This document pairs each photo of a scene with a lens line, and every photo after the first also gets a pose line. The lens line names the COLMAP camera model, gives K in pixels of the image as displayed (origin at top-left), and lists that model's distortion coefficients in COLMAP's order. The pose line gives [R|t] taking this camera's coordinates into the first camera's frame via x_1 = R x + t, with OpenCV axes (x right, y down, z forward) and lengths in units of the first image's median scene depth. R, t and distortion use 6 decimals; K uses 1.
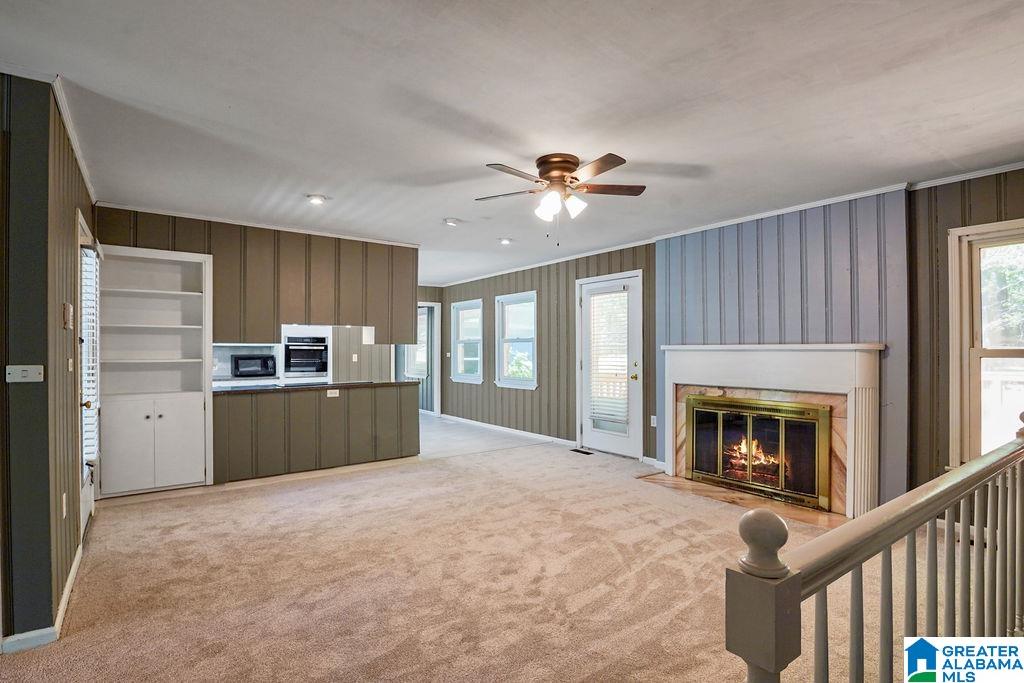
lens RADIAL K [[505.0, 0, 508.6], [0, 505.0, 350.0], [0, 0, 1]] dist [-0.011686, -0.000147]
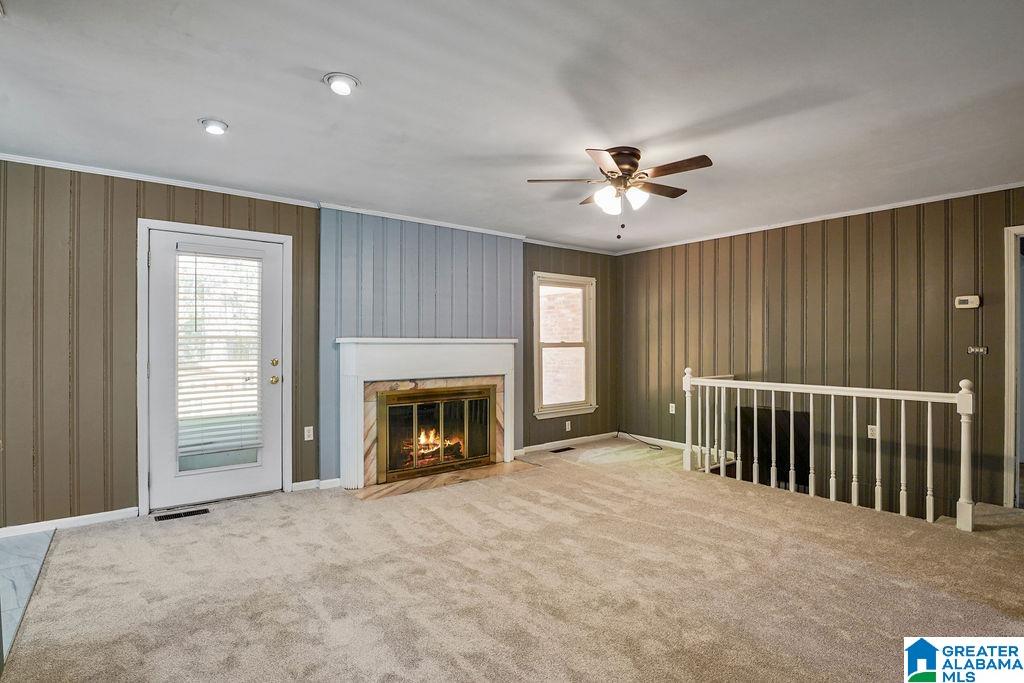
lens RADIAL K [[506.0, 0, 509.4], [0, 506.0, 342.4], [0, 0, 1]] dist [-0.011807, -0.000138]
pose [[-0.028367, 0.002742, 0.999594, -0.618690], [-0.000399, 0.999996, -0.002755, 0.001362], [-0.999597, -0.000477, -0.028366, 0.858188]]
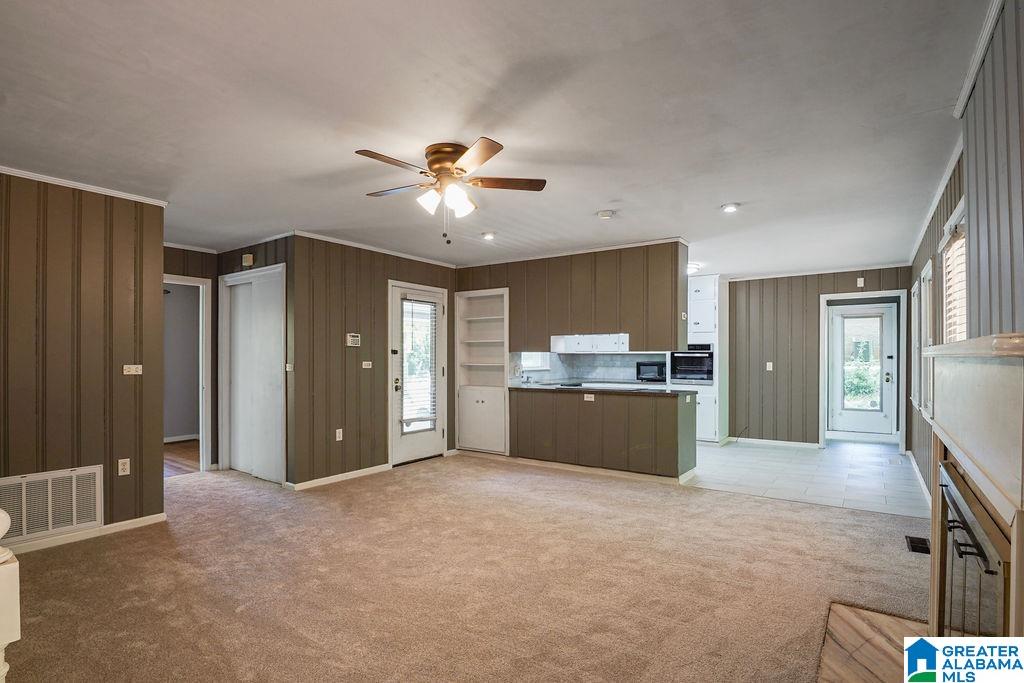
lens RADIAL K [[500.6, 0, 524.5], [0, 500.6, 358.4], [0, 0, 1]] dist [-0.044109, -0.000142]
pose [[0.329778, 0.001965, -0.944056, 0.684220], [-0.000212, 0.999998, 0.002008, 0.000353], [0.944058, -0.000462, 0.329778, 0.576035]]
